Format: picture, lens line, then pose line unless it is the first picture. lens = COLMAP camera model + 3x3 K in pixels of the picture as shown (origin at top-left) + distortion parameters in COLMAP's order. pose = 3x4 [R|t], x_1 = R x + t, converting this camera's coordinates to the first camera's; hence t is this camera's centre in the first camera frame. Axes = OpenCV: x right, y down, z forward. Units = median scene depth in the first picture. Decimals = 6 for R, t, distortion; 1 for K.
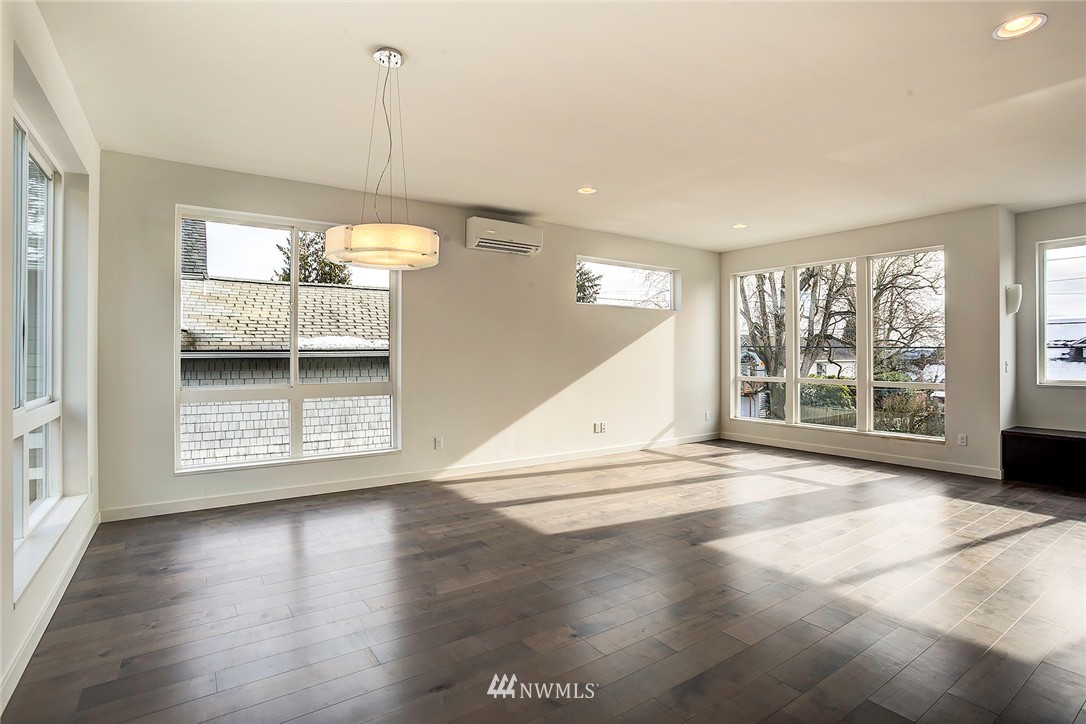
lens RADIAL K [[536.0, 0, 543.0], [0, 536.0, 362.0], [0, 0, 1]] dist [0.000256, 0.000087]
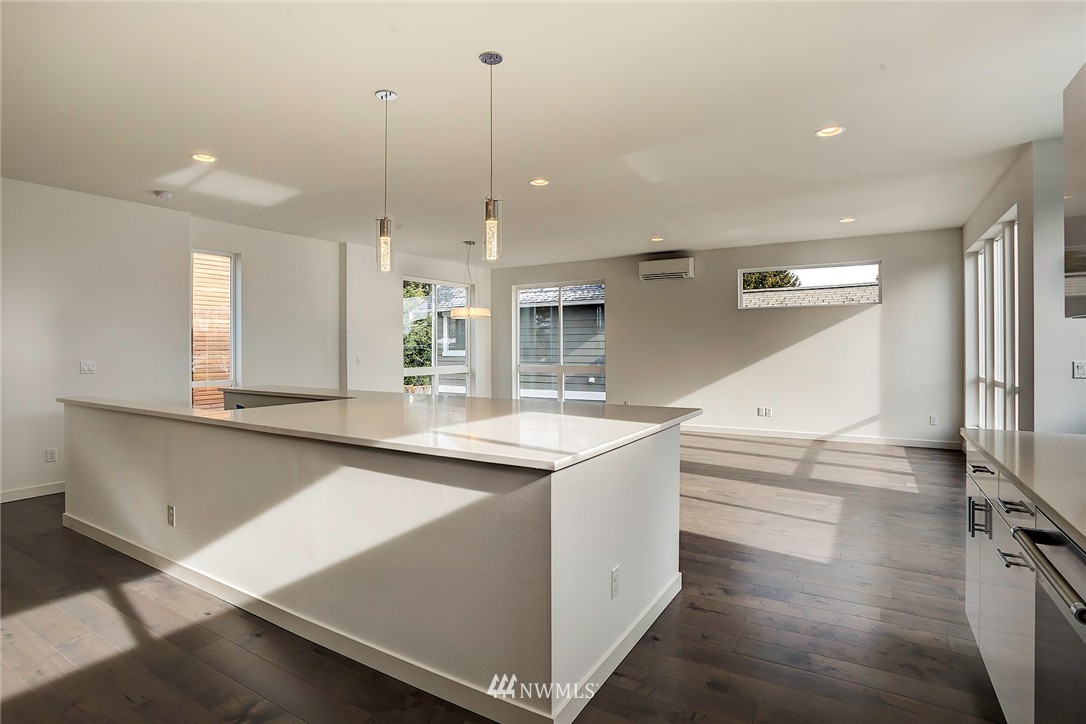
lens RADIAL K [[536.0, 0, 543.0], [0, 536.0, 362.0], [0, 0, 1]] dist [0.000256, 0.000087]
pose [[0.420609, 0.018674, -0.907050, 0.960926], [-0.006145, 0.999824, 0.017734, -0.004778], [0.907221, -0.001885, 0.420650, 0.067342]]
